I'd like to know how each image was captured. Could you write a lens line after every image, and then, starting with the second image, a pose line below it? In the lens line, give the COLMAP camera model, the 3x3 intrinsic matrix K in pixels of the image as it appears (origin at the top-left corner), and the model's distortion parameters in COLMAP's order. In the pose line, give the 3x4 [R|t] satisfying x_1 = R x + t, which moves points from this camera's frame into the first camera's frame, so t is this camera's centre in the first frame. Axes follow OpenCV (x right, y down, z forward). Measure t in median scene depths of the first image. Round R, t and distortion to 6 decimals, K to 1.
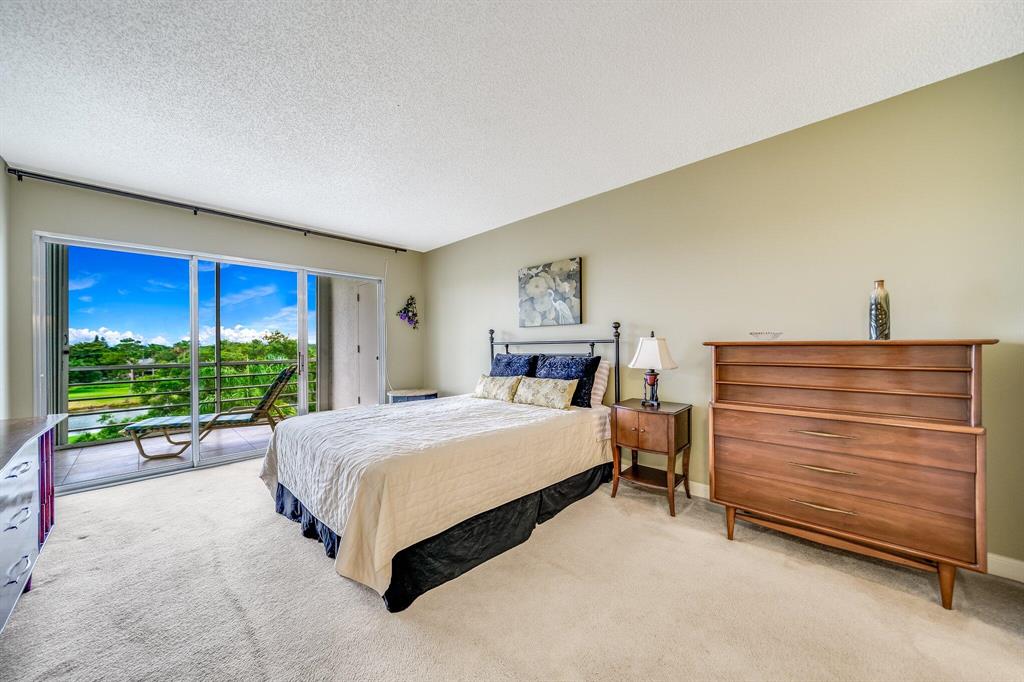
lens RADIAL K [[354.8, 0, 508.4], [0, 354.8, 345.6], [0, 0, 1]] dist [-0.000227, 0.000106]
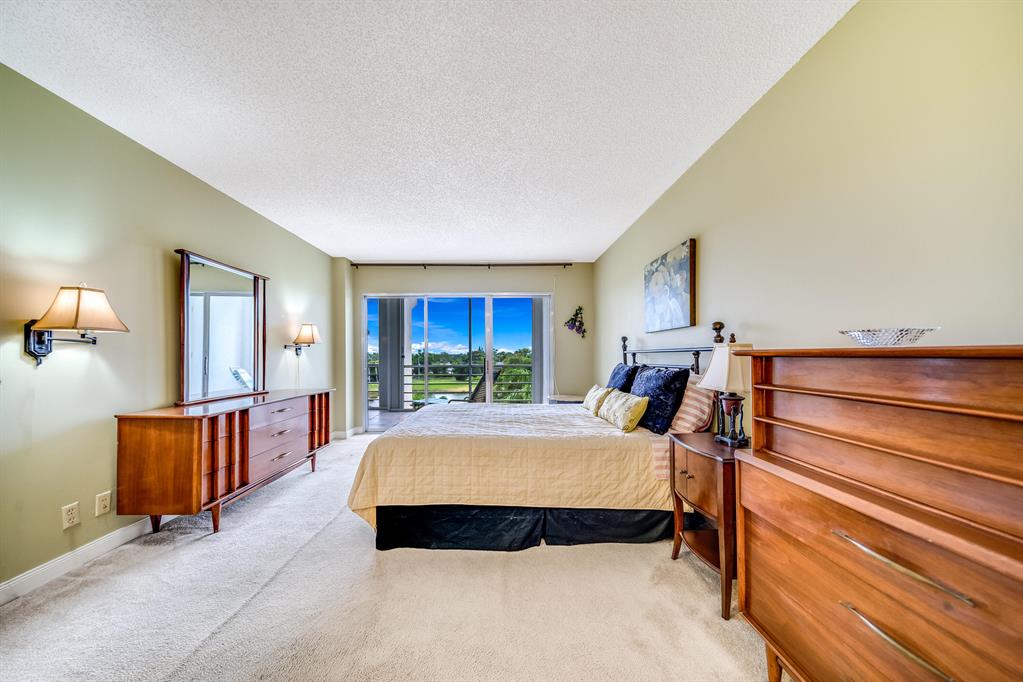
lens RADIAL K [[349.0, 0, 512.8], [0, 349.0, 356.1], [0, 0, 1]] dist [0.000682, 0.000056]
pose [[0.705282, 0.007822, -0.708884, 0.486890], [-0.002871, 0.999962, 0.008178, -0.002183], [0.708921, -0.003733, 0.705278, 0.206725]]
